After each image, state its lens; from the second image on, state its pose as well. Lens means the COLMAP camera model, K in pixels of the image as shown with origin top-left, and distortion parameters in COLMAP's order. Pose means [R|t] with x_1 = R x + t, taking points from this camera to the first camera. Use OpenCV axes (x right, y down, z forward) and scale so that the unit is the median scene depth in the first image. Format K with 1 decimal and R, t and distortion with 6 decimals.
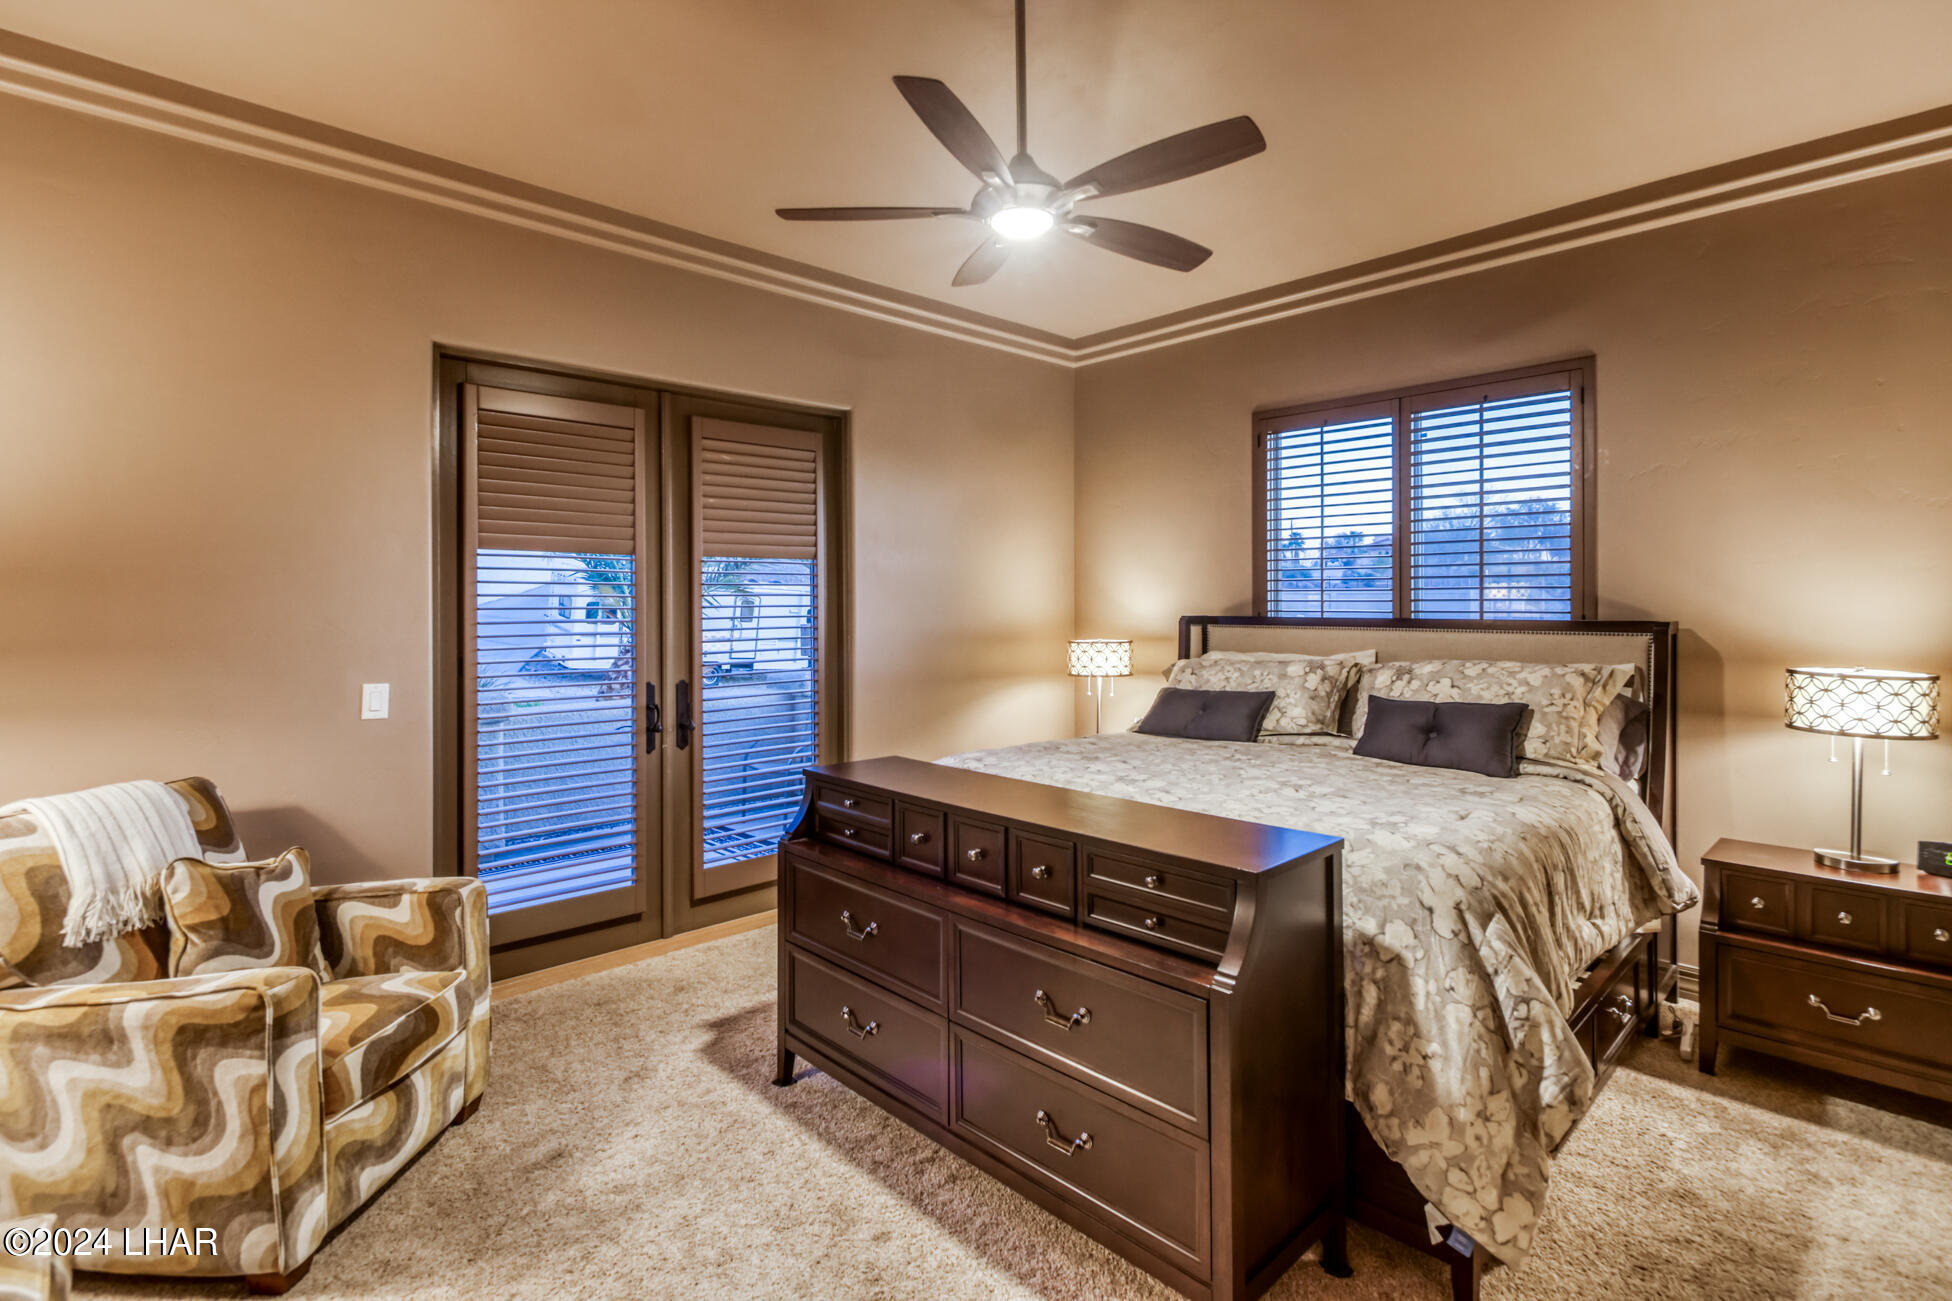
lens RADIAL K [[940.4, 0, 993.6], [0, 940.4, 598.7], [0, 0, 1]] dist [0.007434, -0.005103]
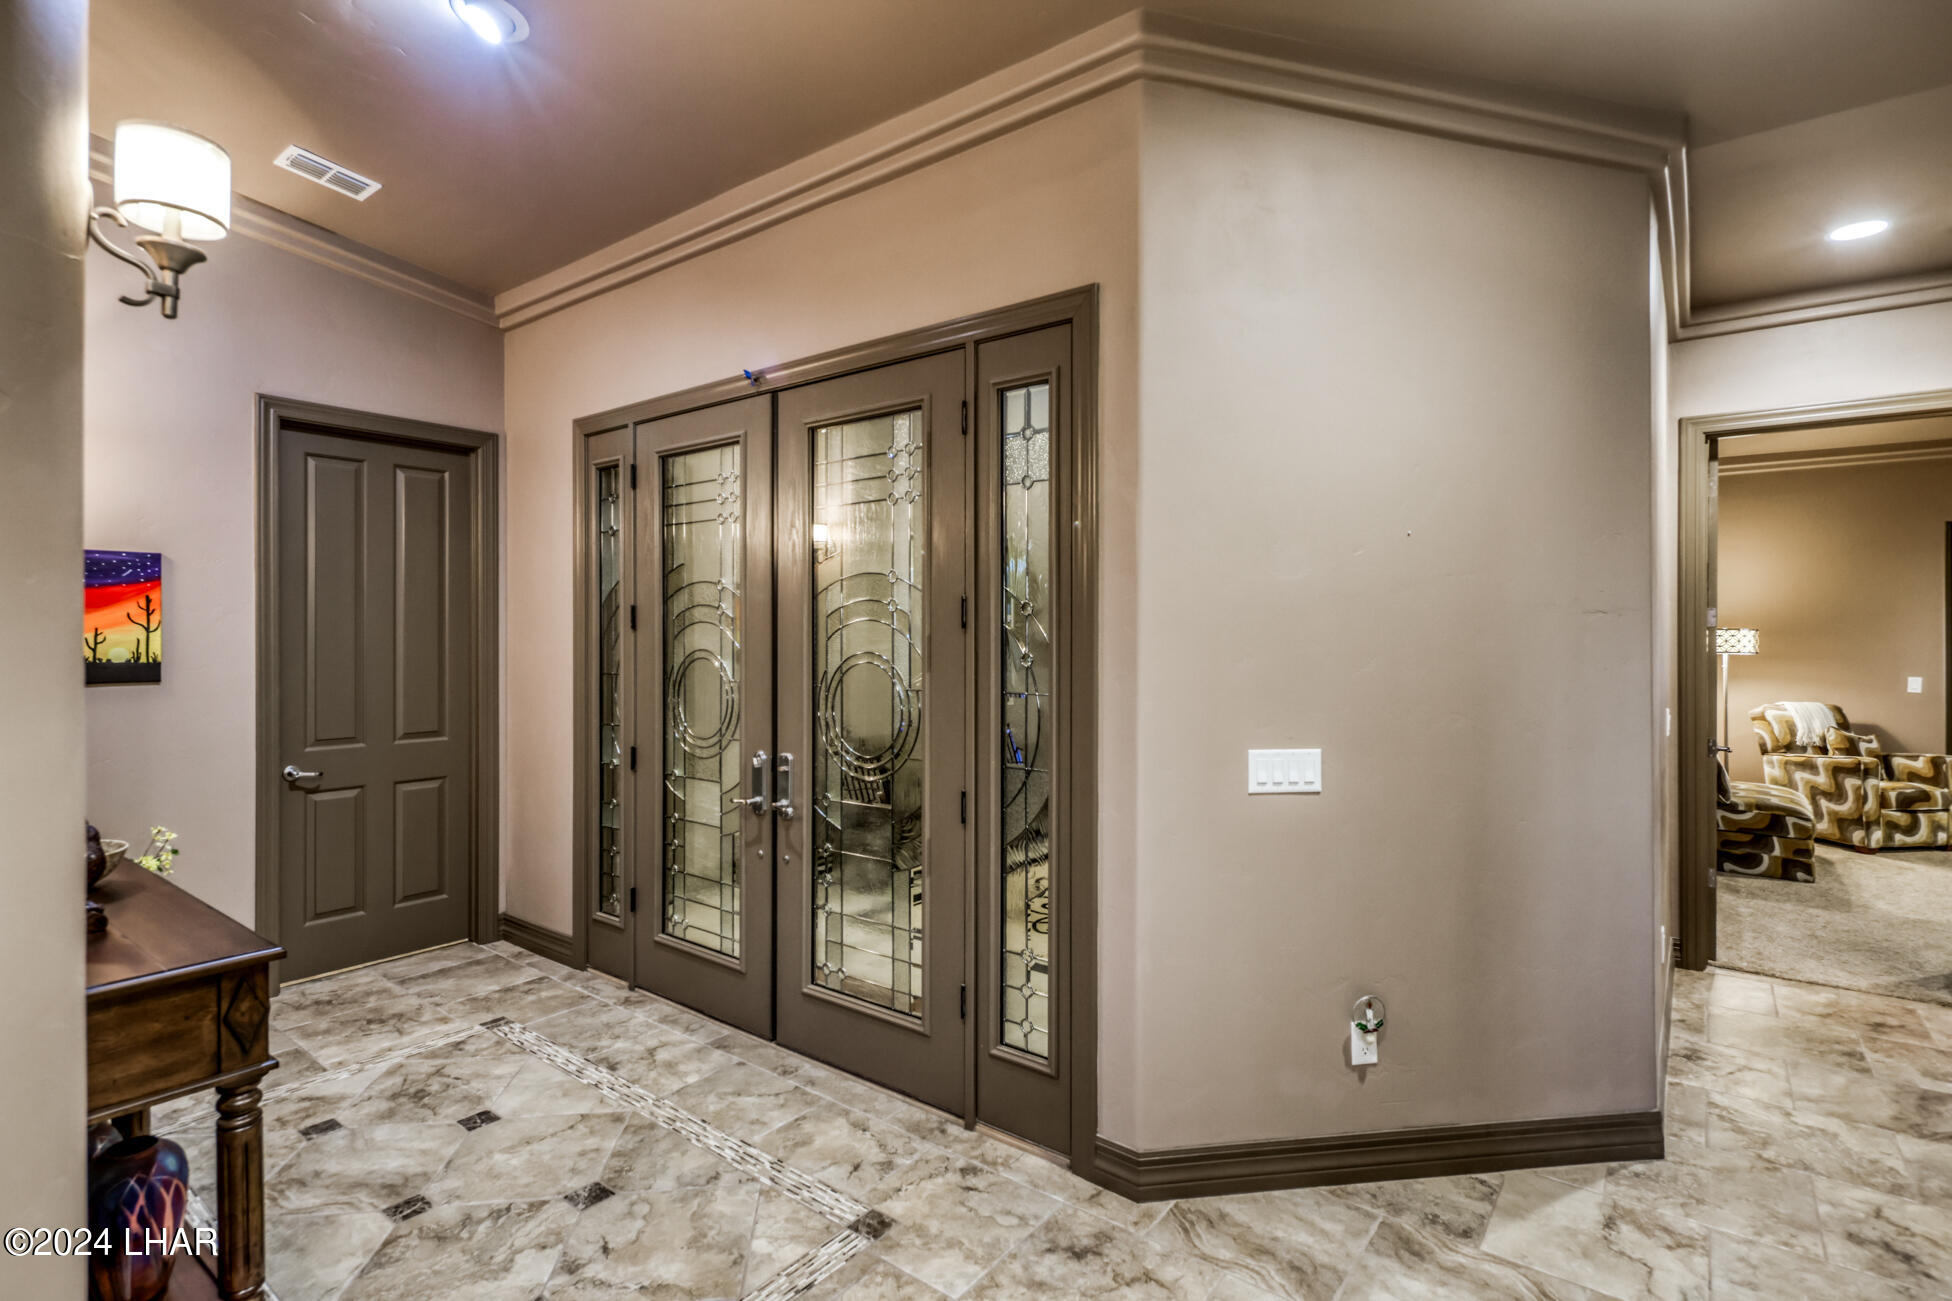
lens RADIAL K [[940.4, 0, 974.8], [0, 940.4, 638.5], [0, 0, 1]] dist [0.007434, -0.005103]
pose [[0.146500, 0.001330, -0.989210, 1.896188], [0.002705, 0.999995, 0.001745, -0.023120], [0.989207, -0.002931, 0.146495, -2.373322]]
